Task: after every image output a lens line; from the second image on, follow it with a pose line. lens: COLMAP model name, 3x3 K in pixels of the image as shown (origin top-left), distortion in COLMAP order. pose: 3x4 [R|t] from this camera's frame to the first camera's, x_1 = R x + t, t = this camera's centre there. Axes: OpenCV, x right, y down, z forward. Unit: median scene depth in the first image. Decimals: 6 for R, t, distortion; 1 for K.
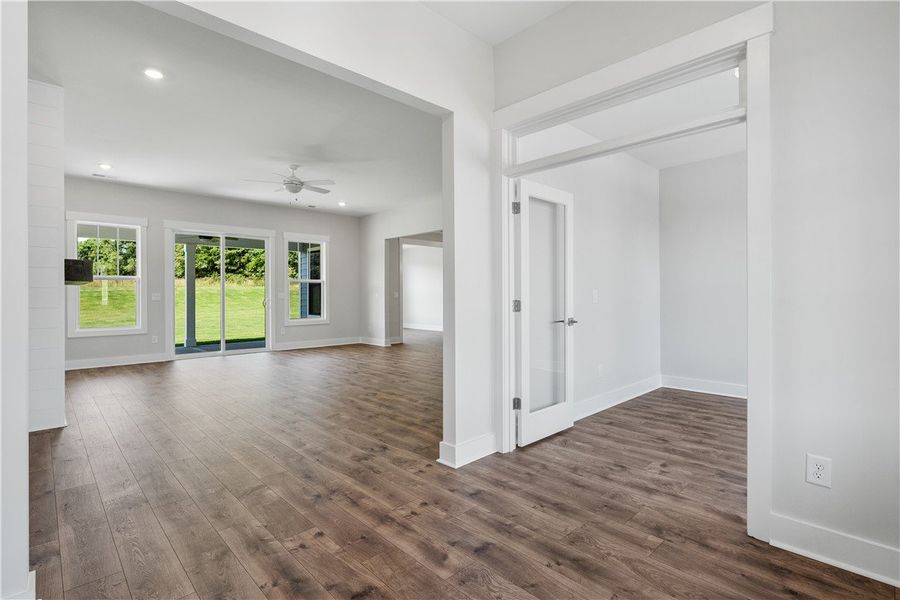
lens RADIAL K [[431.3, 0, 452.6], [0, 431.3, 296.3], [0, 0, 1]] dist [-0.001570, -0.000311]
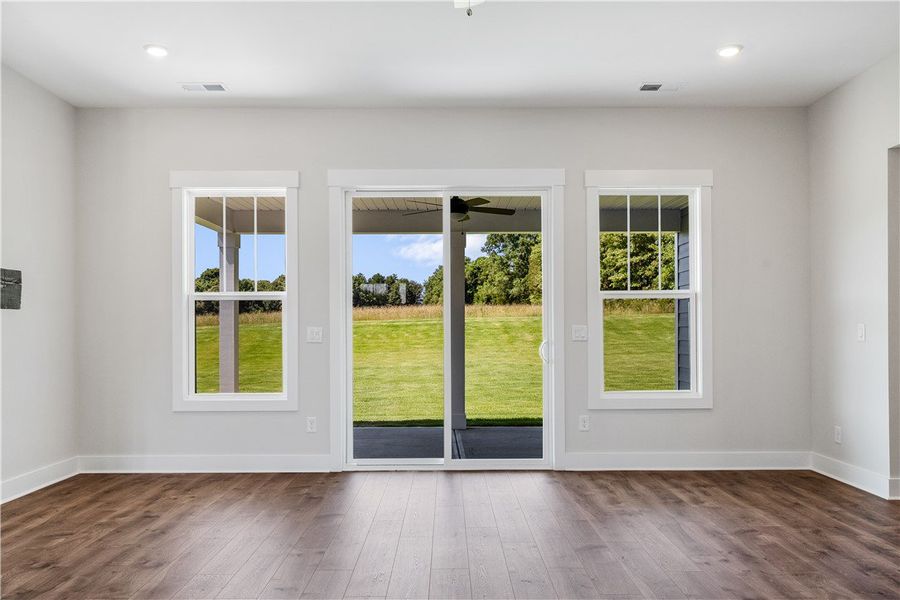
lens RADIAL K [[692.5, 0, 455.2], [0, 692.5, 331.0], [0, 0, 1]] dist [-0.000205, -0.001218]
pose [[0.732192, 0.003318, -0.681090, -0.012615], [-0.002259, 0.999994, 0.002443, -0.001069], [0.681094, -0.000251, 0.732196, 0.117322]]
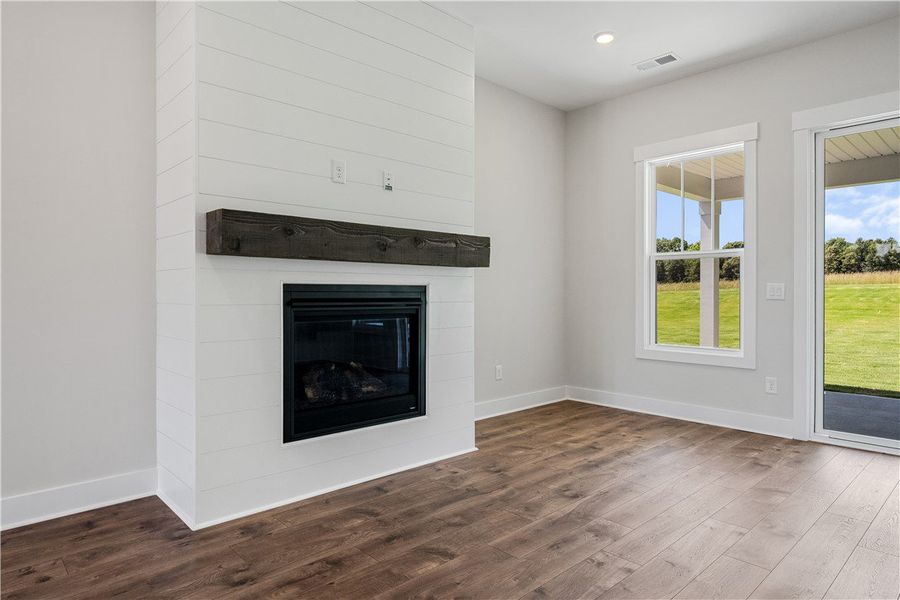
lens RADIAL K [[540.1, 0, 442.1], [0, 540.1, 295.0], [0, 0, 1]] dist [-0.003625, -0.000519]
pose [[-0.009585, 0.008232, -0.999920, -0.051205], [-0.006764, 0.999943, 0.008297, 0.003760], [0.999931, 0.006843, -0.009529, 0.181930]]
